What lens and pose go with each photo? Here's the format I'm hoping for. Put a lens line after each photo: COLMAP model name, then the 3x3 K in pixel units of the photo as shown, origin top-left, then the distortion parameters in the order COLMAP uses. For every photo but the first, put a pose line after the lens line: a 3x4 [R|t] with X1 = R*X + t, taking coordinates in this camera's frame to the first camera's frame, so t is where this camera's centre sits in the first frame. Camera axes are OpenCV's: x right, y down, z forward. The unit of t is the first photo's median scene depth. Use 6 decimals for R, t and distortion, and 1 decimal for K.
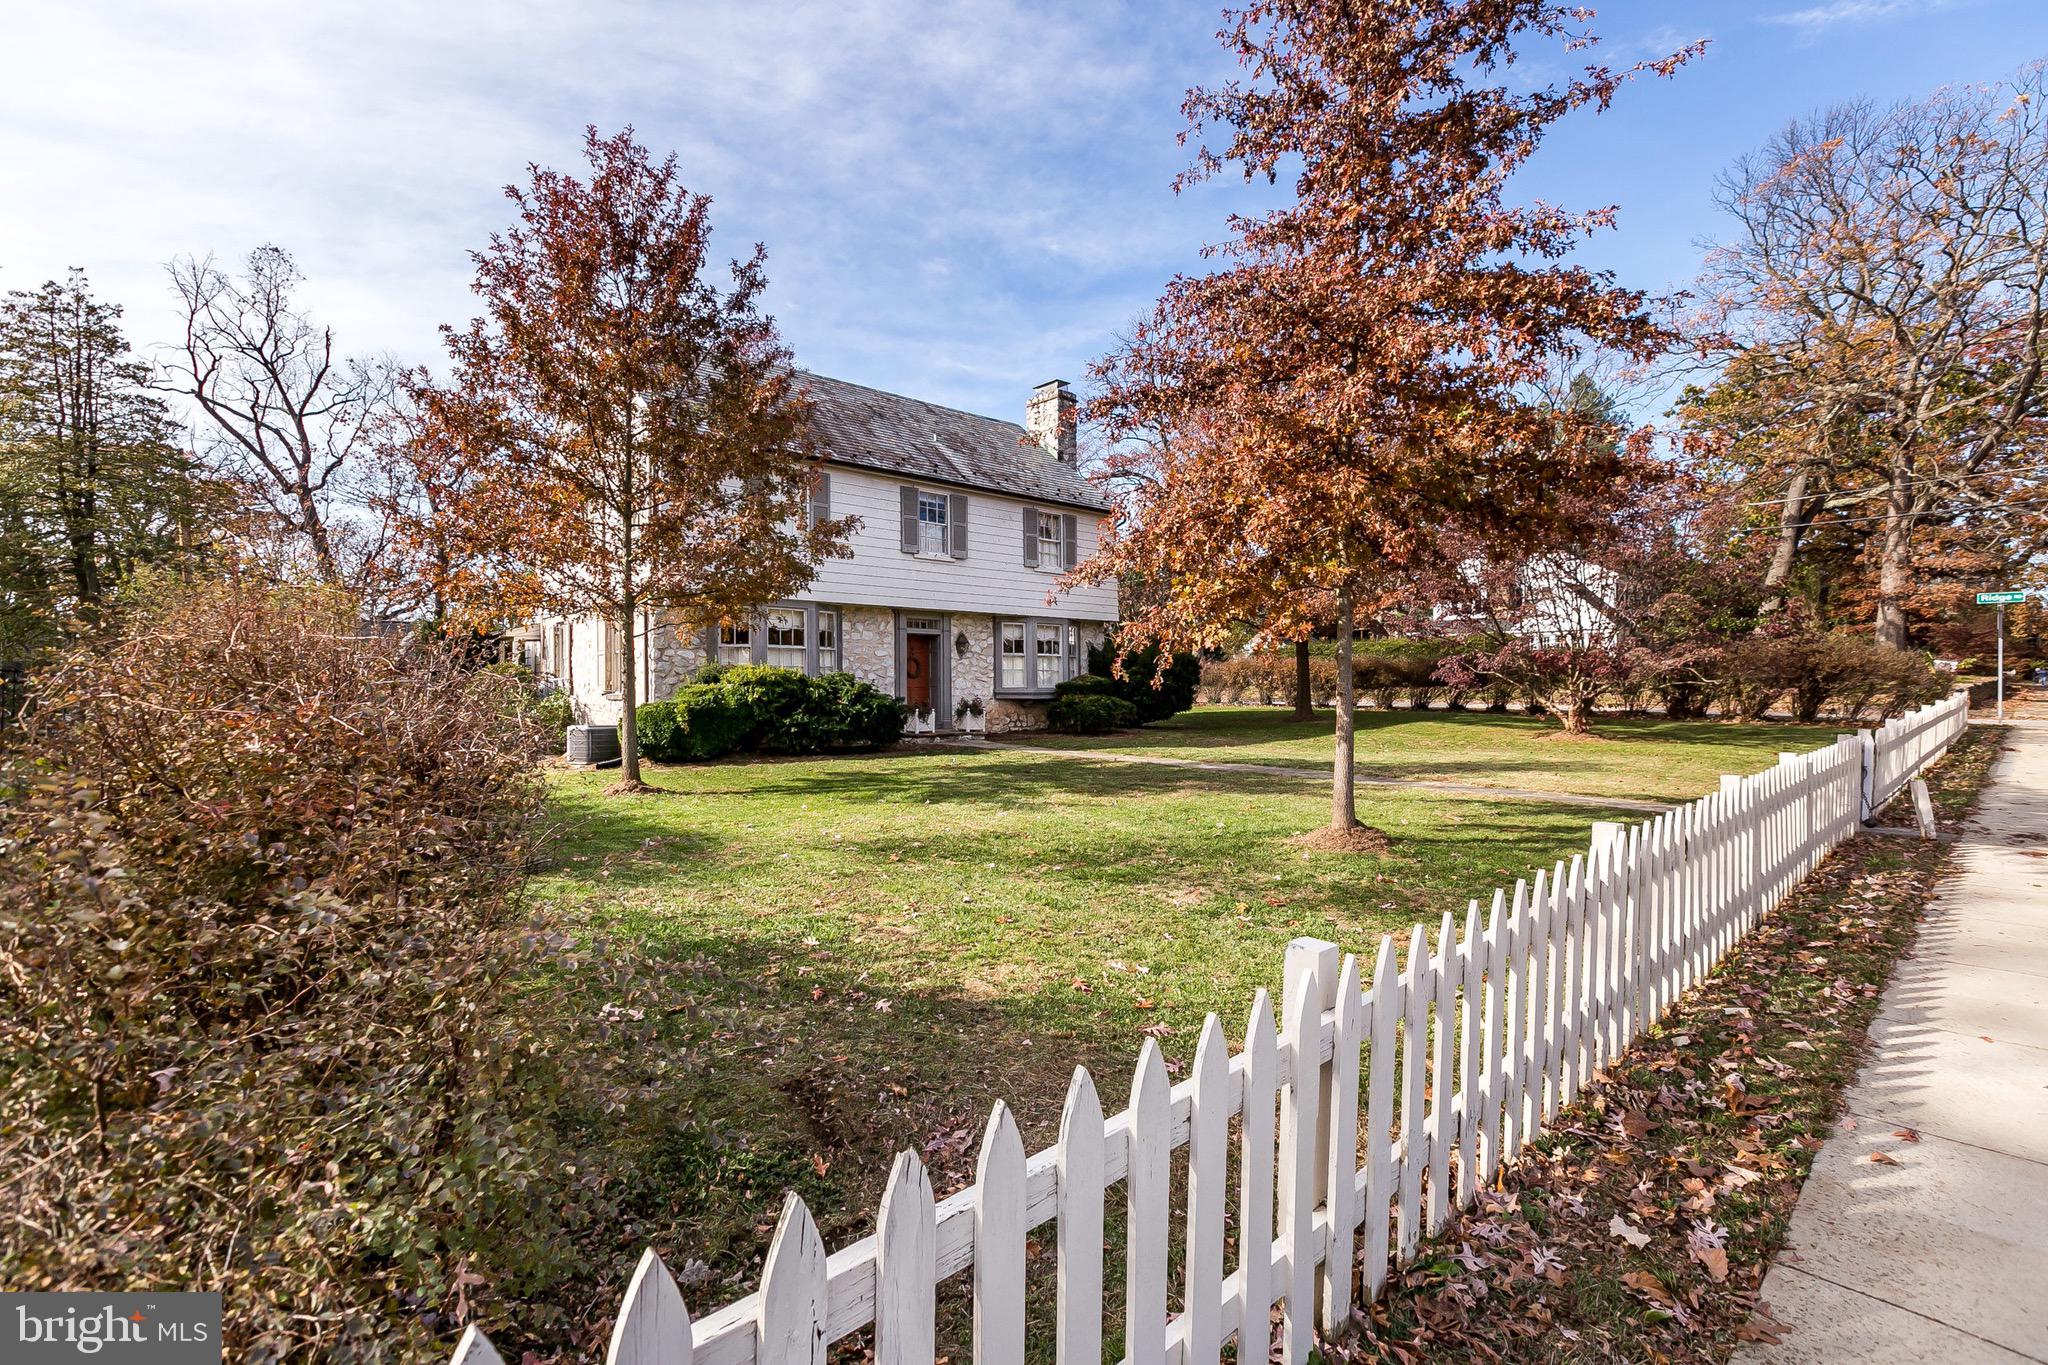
lens RADIAL K [[991.5, 0, 1033.9], [0, 991.5, 704.9], [0, 0, 1]] dist [0.001520, 0.000111]
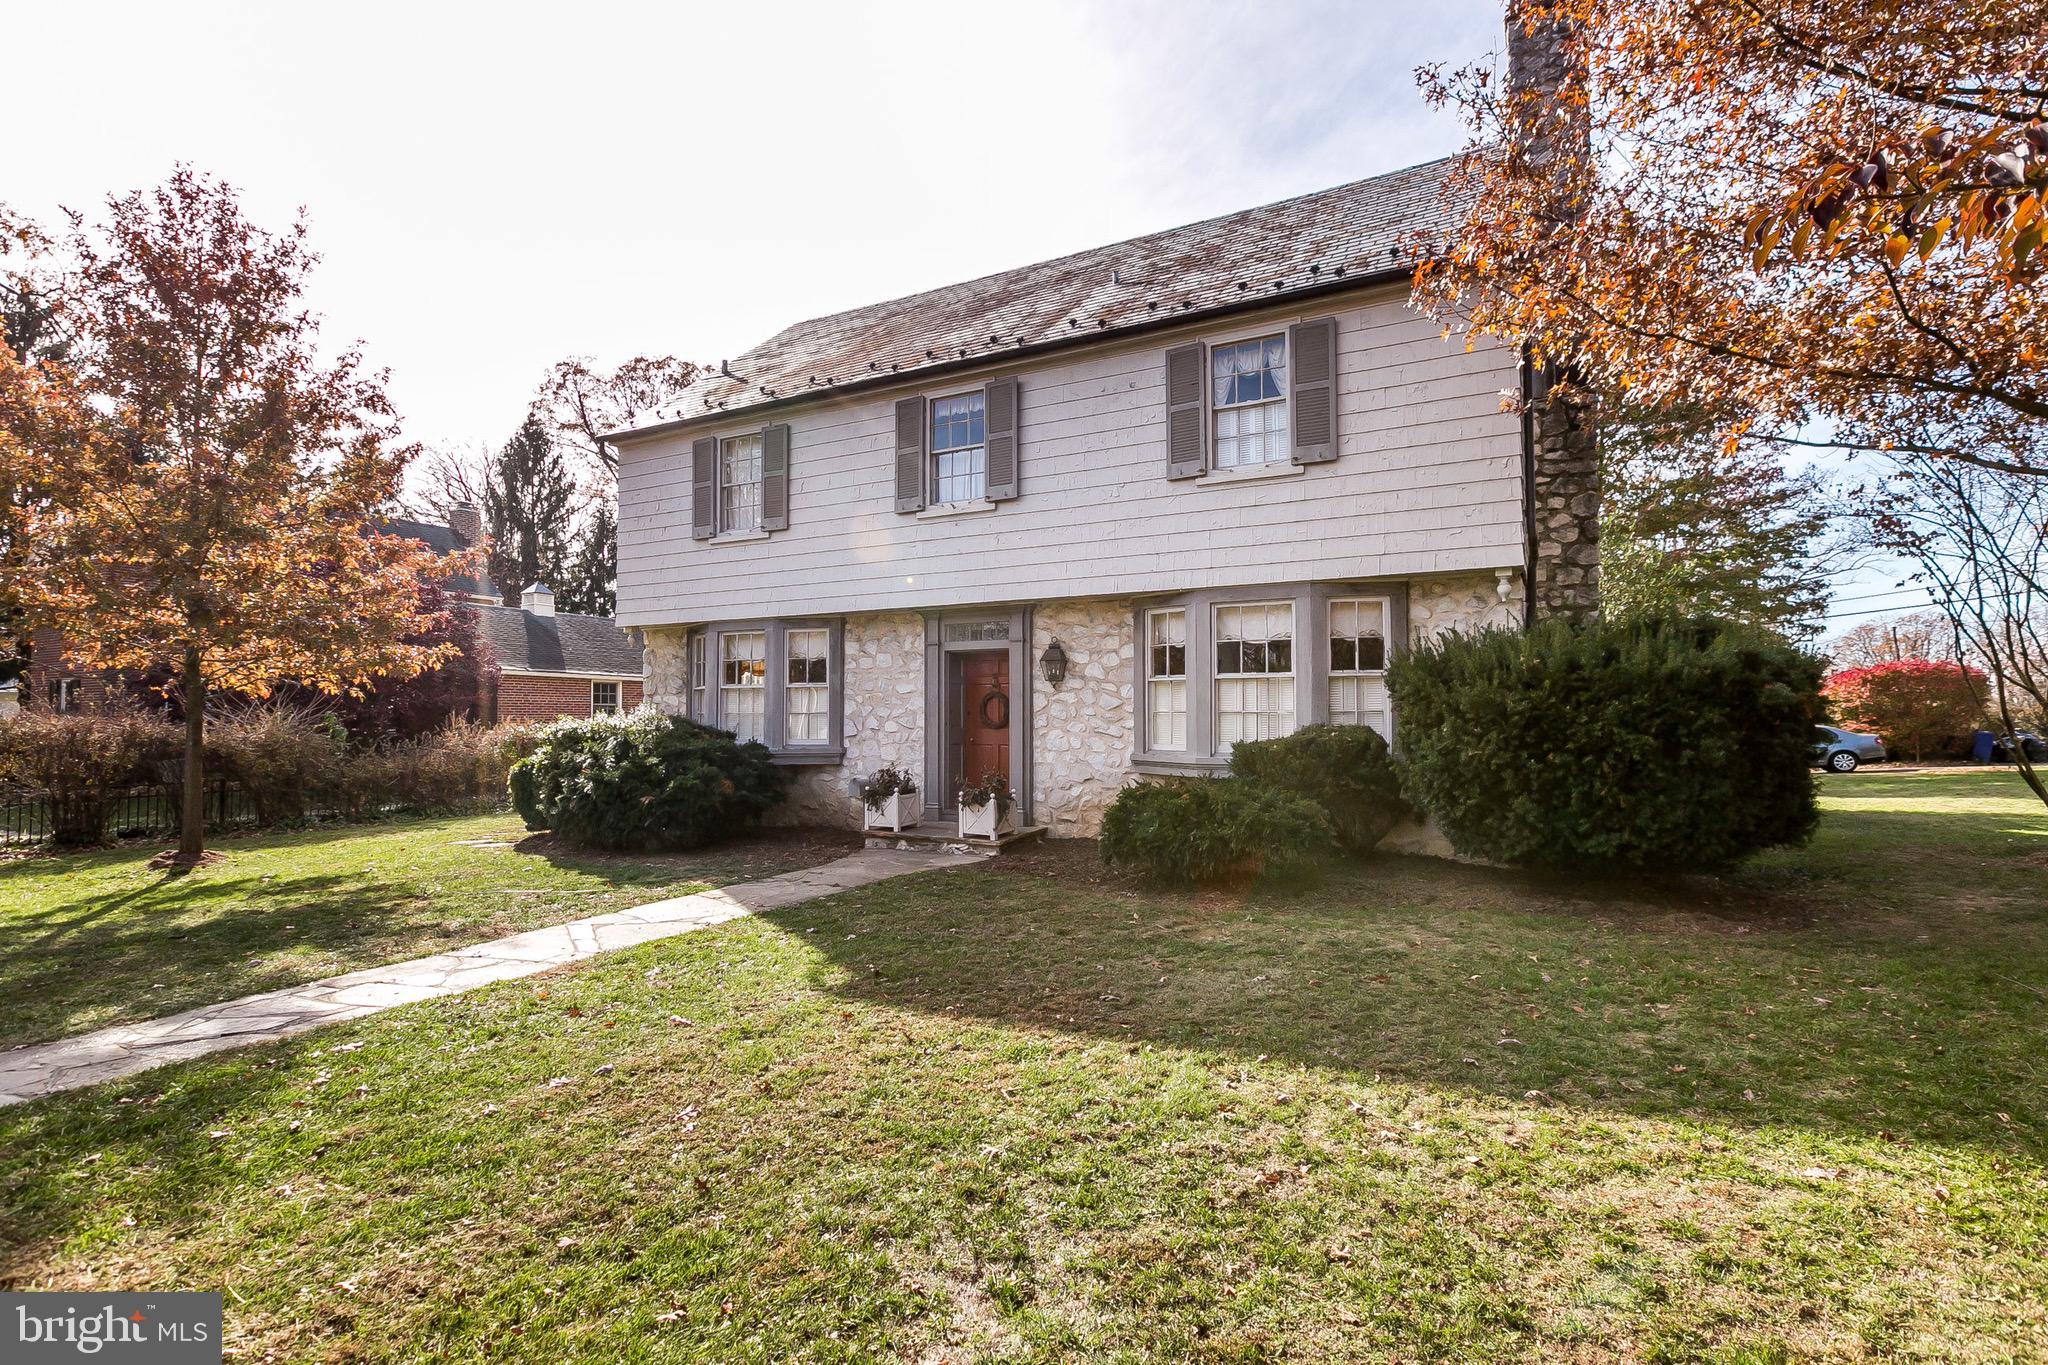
lens RADIAL K [[896.2, 0, 1024.0], [0, 896.2, 682.5], [0, 0, 1]] dist [0.000742, 0.000026]
pose [[0.342678, -0.045323, -0.938359, 0.356565], [-0.022506, 0.998153, -0.056430, -0.025174], [0.939183, 0.040456, 0.341025, 0.831633]]
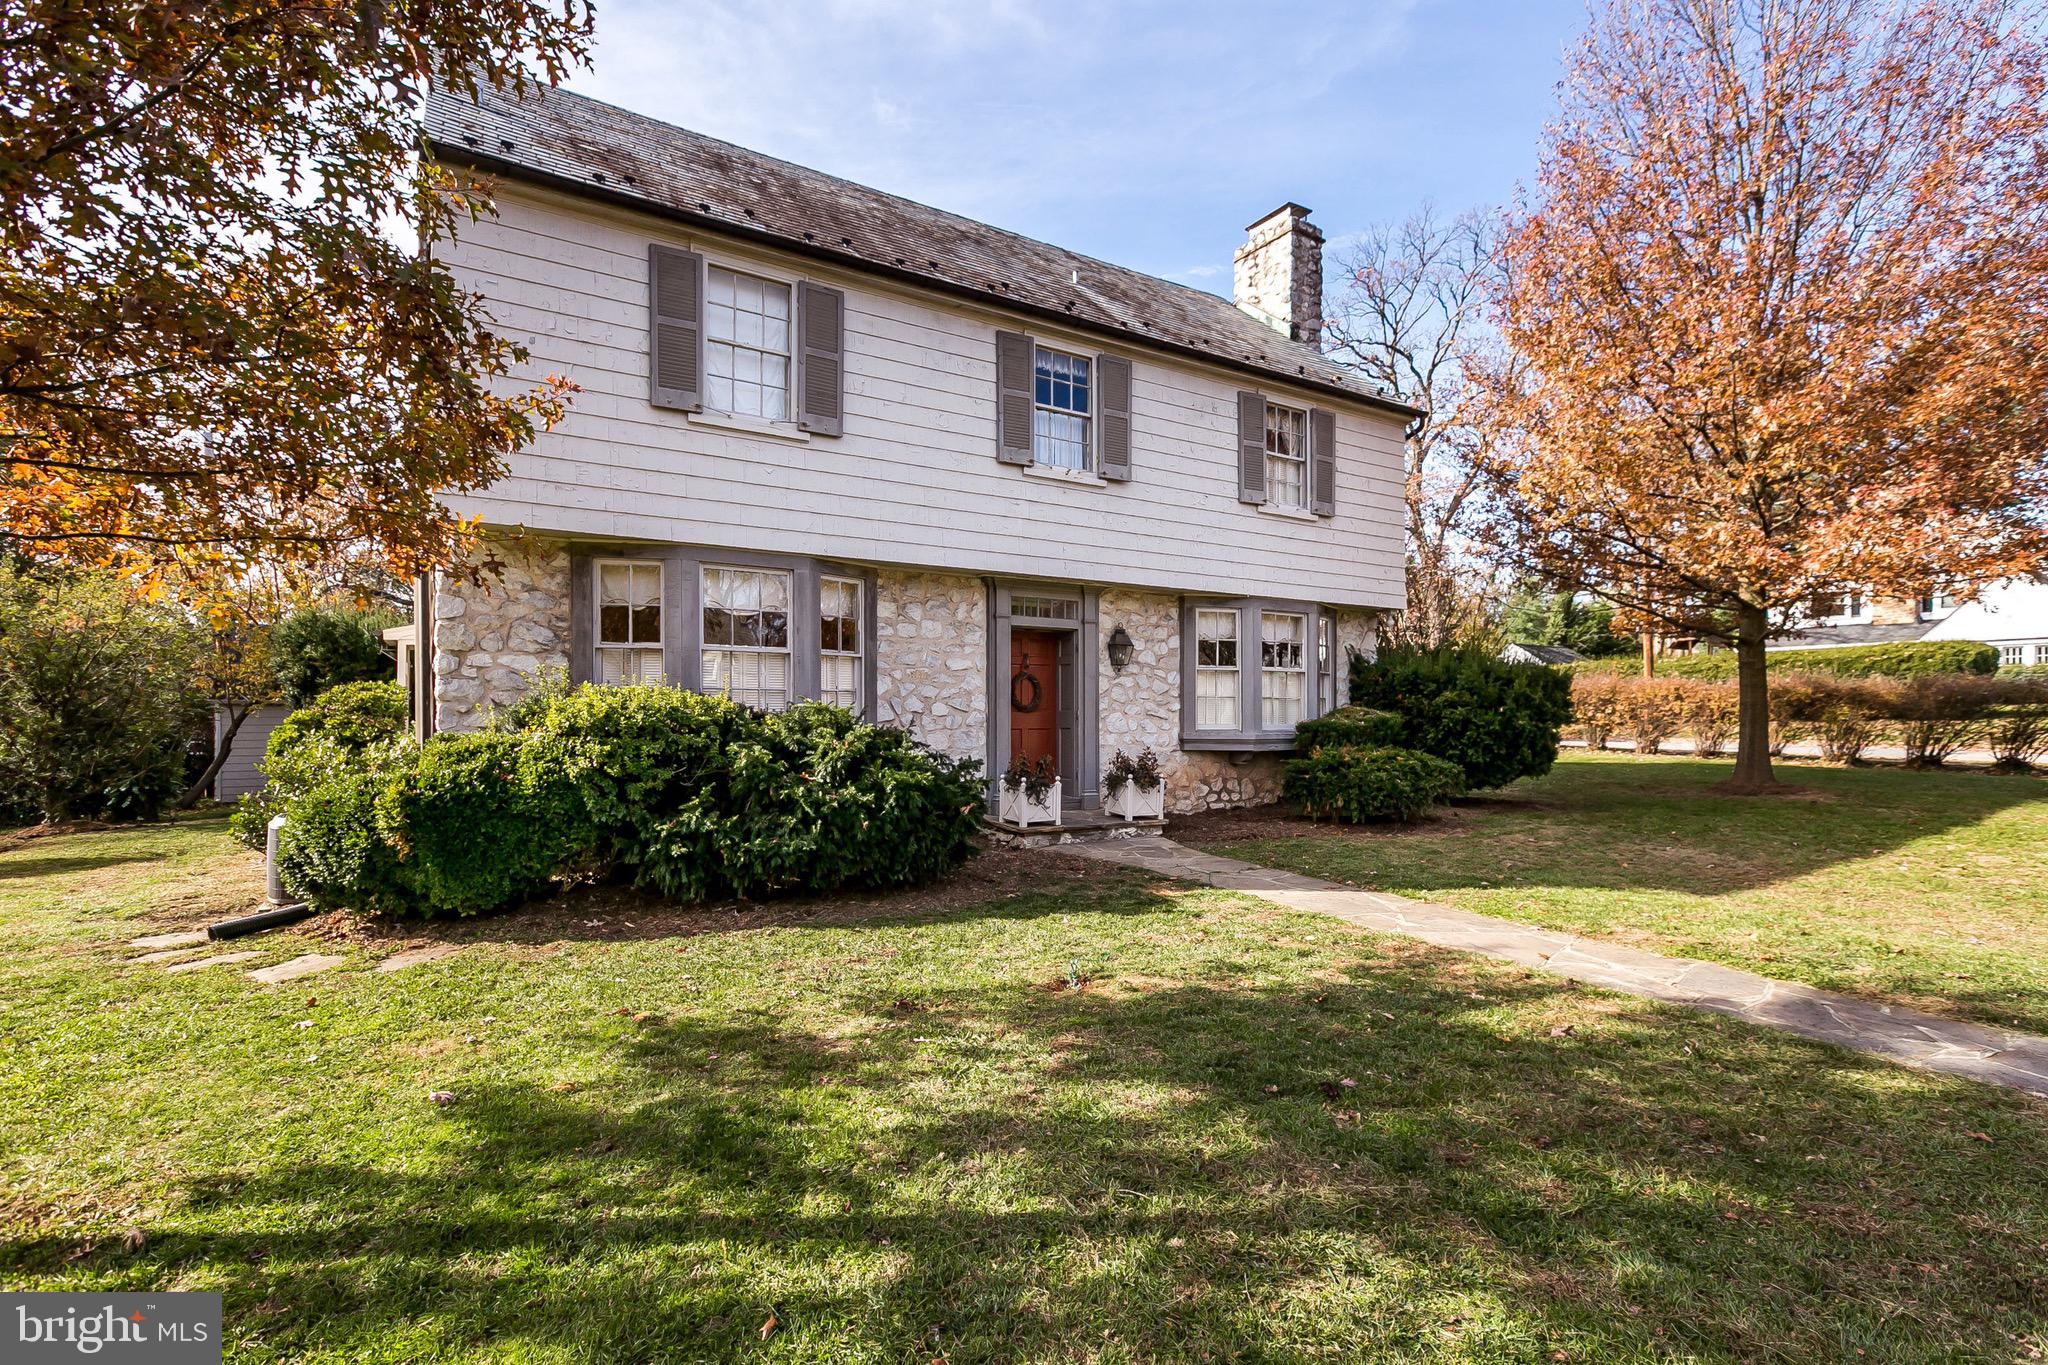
lens RADIAL K [[991.5, 0, 1033.9], [0, 991.5, 704.9], [0, 0, 1]] dist [0.001520, 0.000111]
pose [[0.984216, 0.004809, -0.176904, -0.024233], [-0.008885, 0.999713, -0.022255, -0.019057], [0.176746, 0.023476, 0.983977, 0.476306]]
